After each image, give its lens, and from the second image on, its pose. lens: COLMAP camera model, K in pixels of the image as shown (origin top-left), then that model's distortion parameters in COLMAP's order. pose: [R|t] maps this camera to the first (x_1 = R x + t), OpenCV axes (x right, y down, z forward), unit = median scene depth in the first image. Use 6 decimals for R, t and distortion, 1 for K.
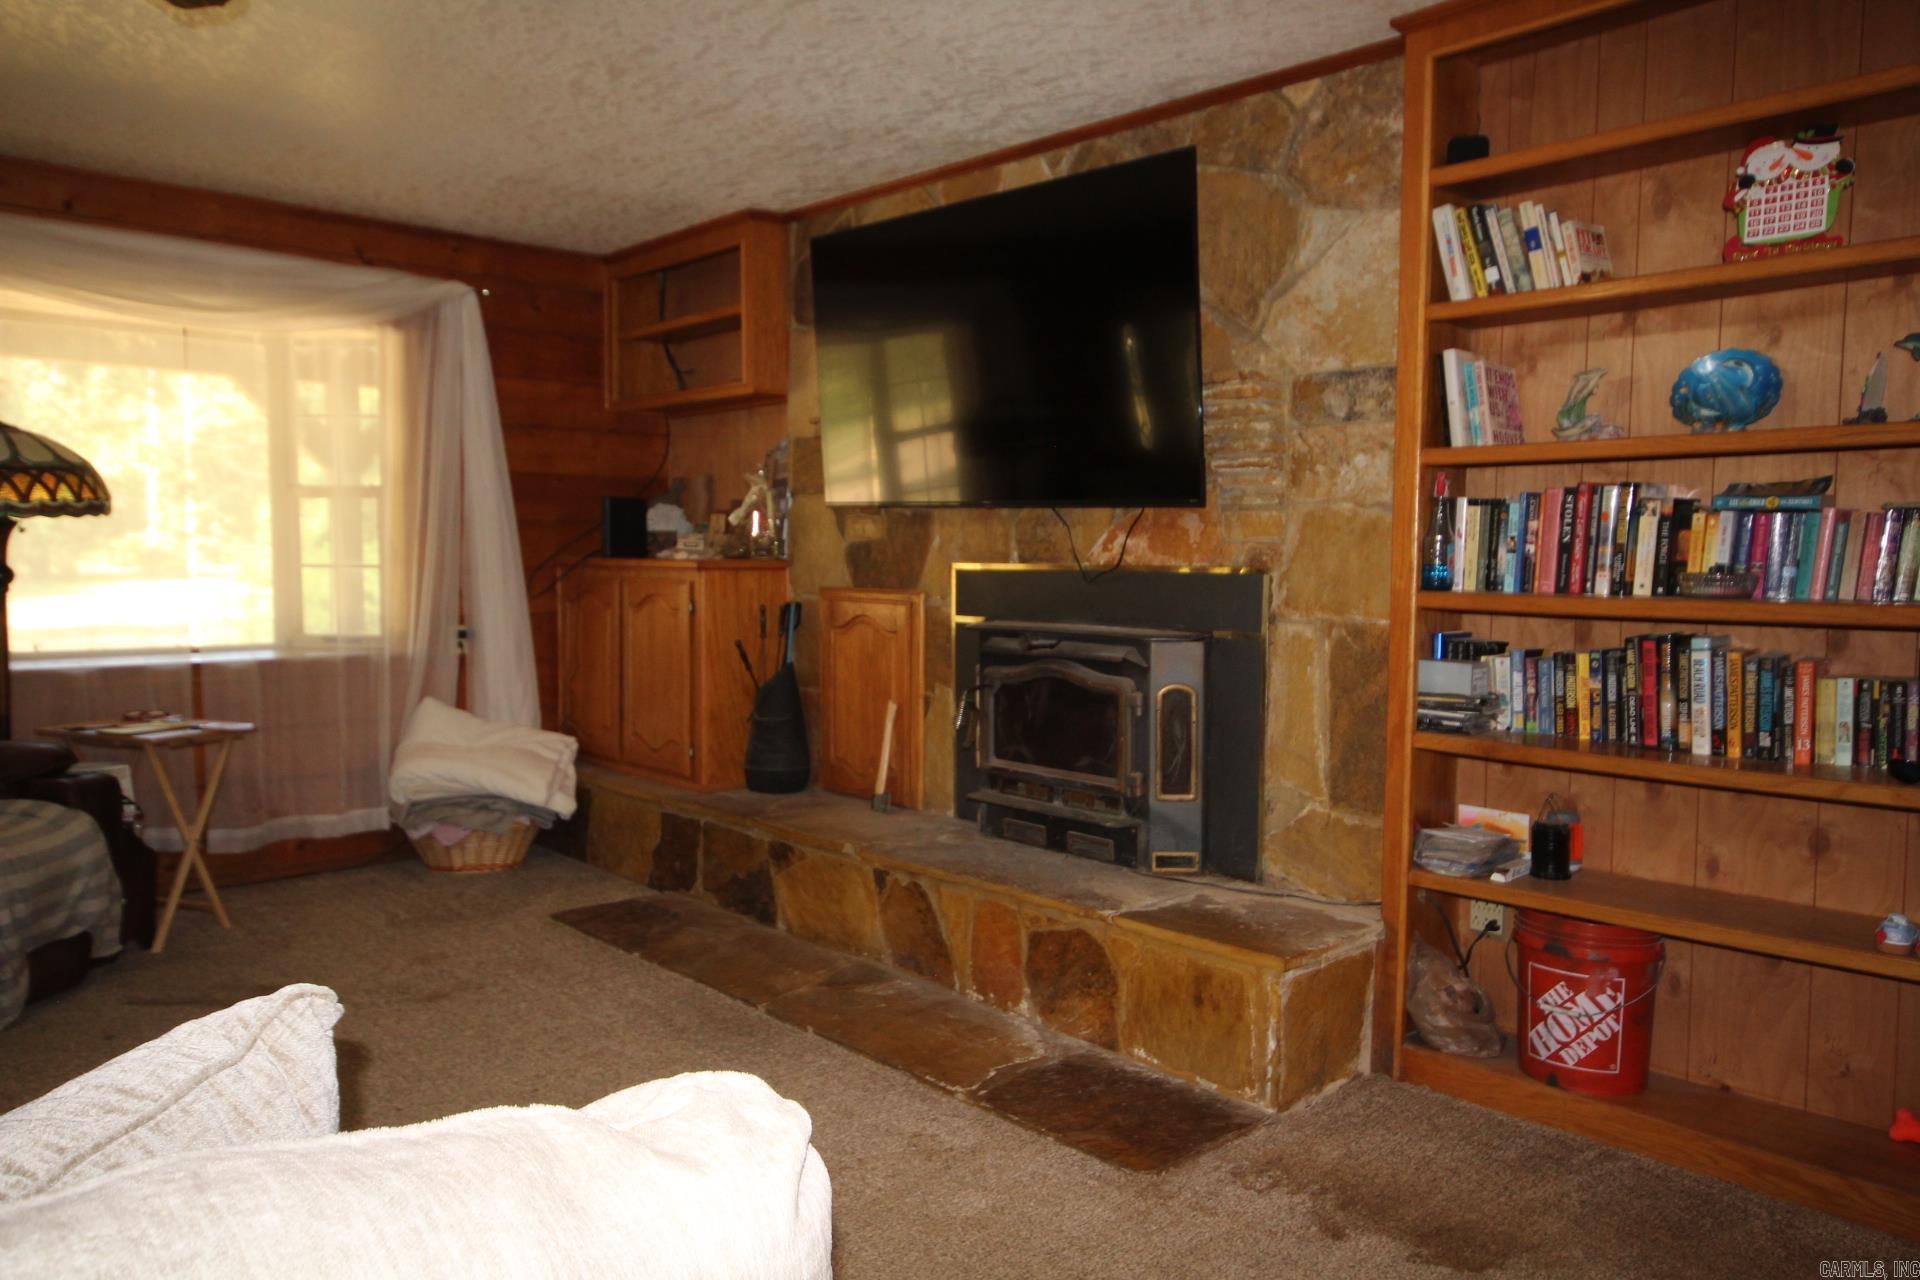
lens RADIAL K [[1383.2, 0, 973.0], [0, 1383.2, 639.5], [0, 0, 1]] dist [0.006498, 0.005634]
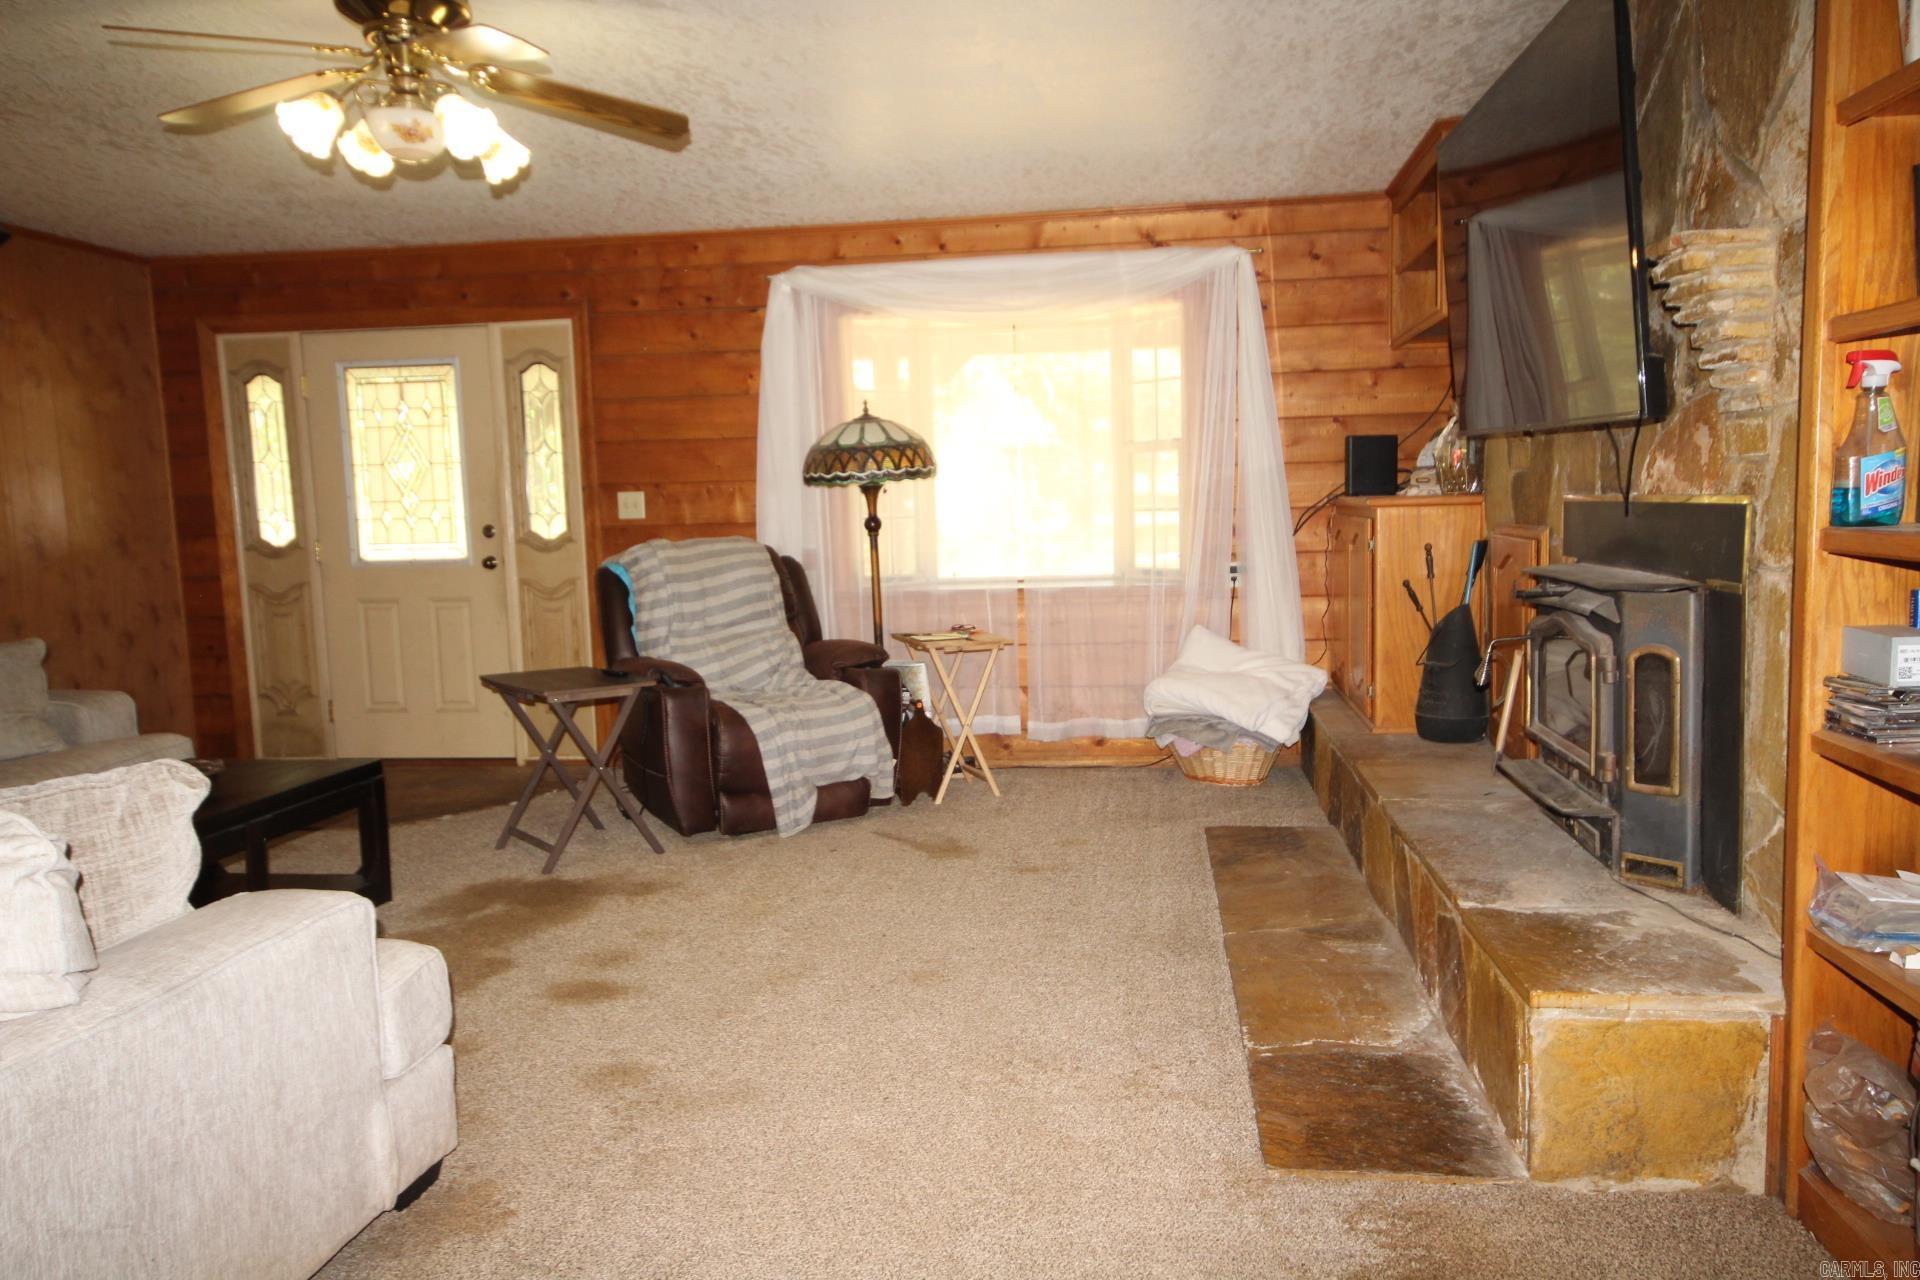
lens RADIAL K [[1383.2, 0, 973.7], [0, 1383.2, 636.0], [0, 0, 1]] dist [0.006498, 0.005634]
pose [[0.635325, 0.050553, -0.770589, 0.500485], [-0.014692, 0.998466, 0.053390, -0.009725], [0.772106, -0.022599, 0.635092, 0.197282]]
